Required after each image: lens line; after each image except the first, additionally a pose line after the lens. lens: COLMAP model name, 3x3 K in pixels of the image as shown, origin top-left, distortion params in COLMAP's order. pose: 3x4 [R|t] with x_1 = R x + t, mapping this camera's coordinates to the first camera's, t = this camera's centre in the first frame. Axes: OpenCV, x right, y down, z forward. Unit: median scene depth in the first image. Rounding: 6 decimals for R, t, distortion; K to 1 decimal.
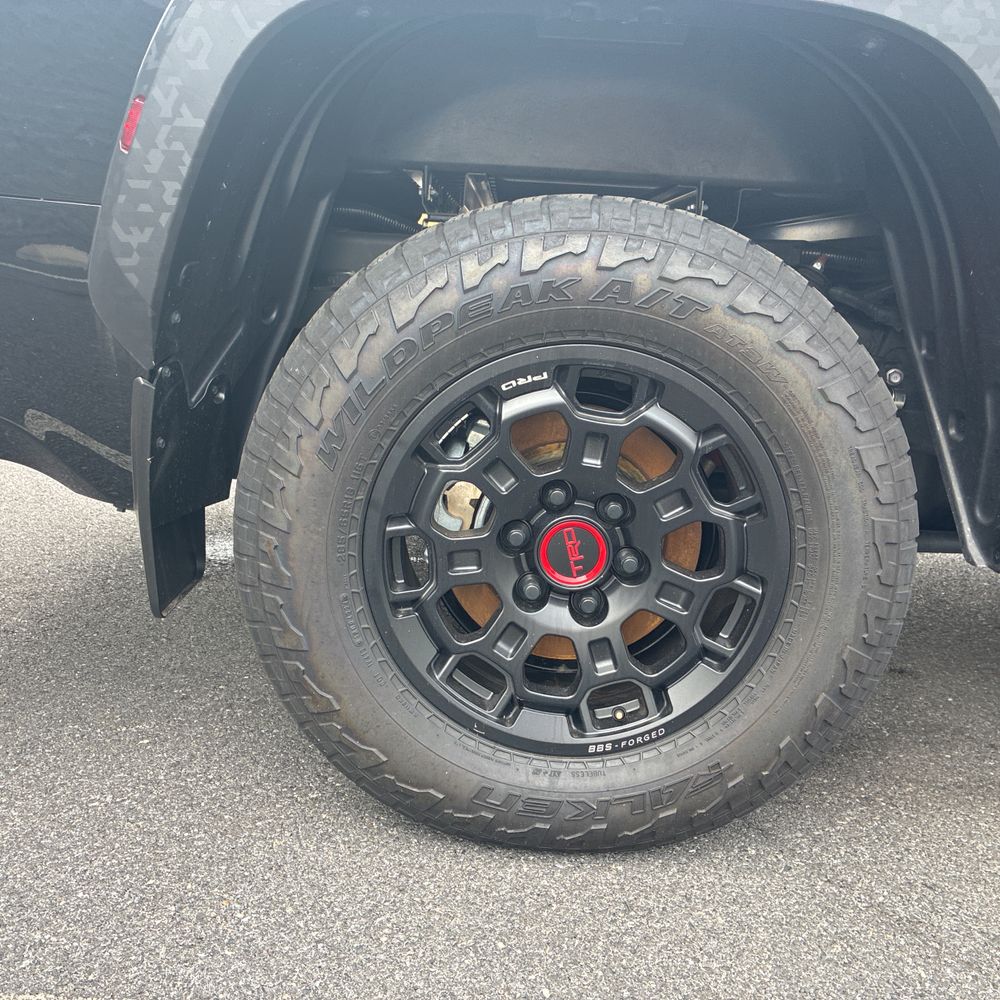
lens RADIAL K [[1005.5, 0, 483.6], [0, 1005.5, 488.6], [0, 0, 1]] dist [0.018469, 0.000000]
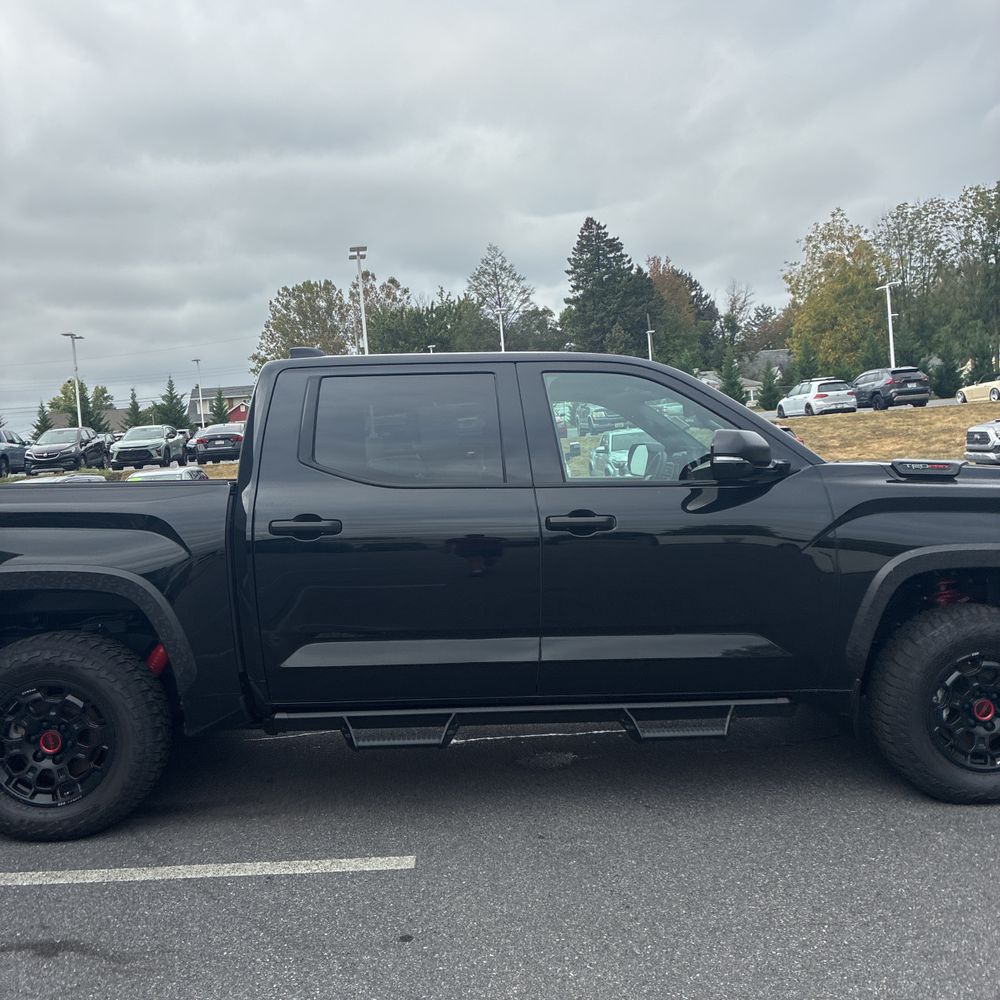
lens RADIAL K [[1005.5, 0, 511.7], [0, 1005.5, 486.7], [0, 0, 1]] dist [0.018469, 0.000000]
pose [[0.995717, -0.074108, 0.055287, 1.484969], [0.083605, 0.977009, -0.196122, 0.022569], [-0.039481, 0.199904, 0.979020, -2.483964]]
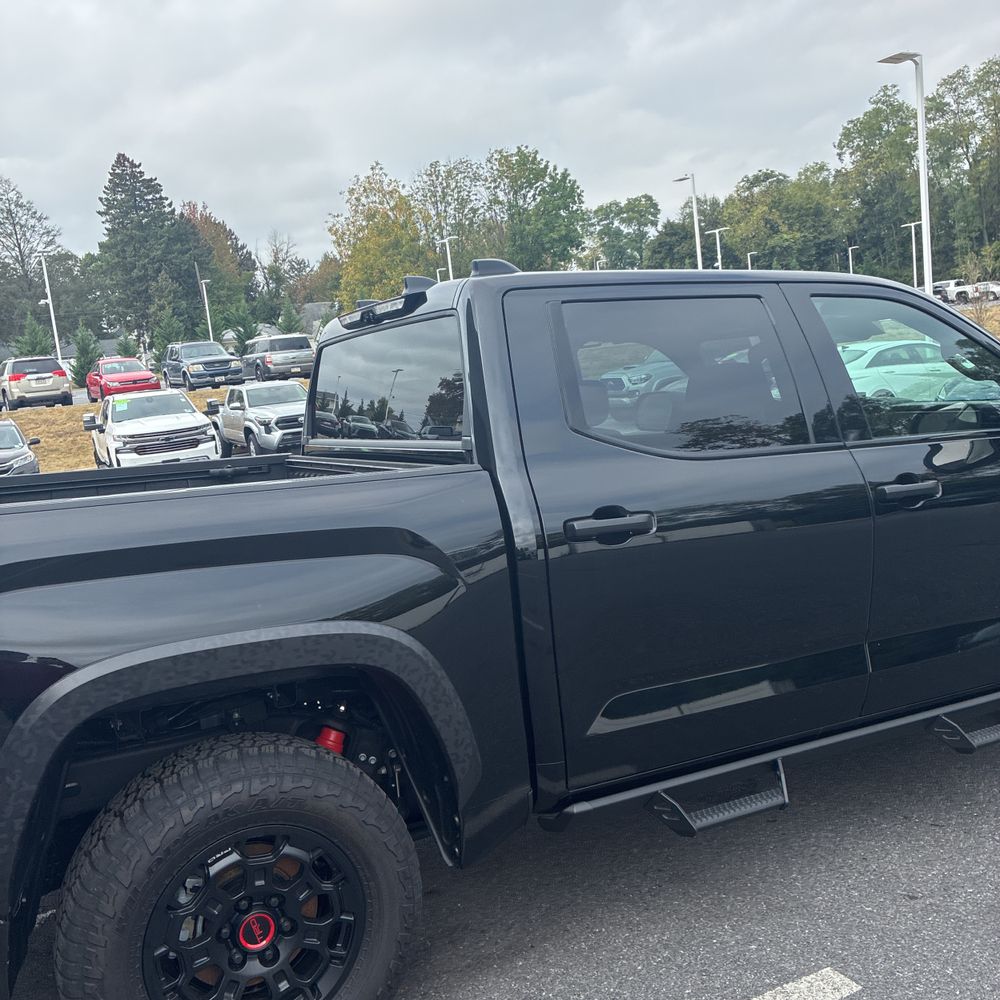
lens RADIAL K [[1005.5, 0, 481.1], [0, 1005.5, 503.0], [0, 0, 1]] dist [0.018469, 0.000000]
pose [[0.879024, -0.150556, 0.452383, -0.283453], [0.205319, 0.975880, -0.074174, -0.503984], [-0.430304, 0.158083, 0.888734, -1.018472]]
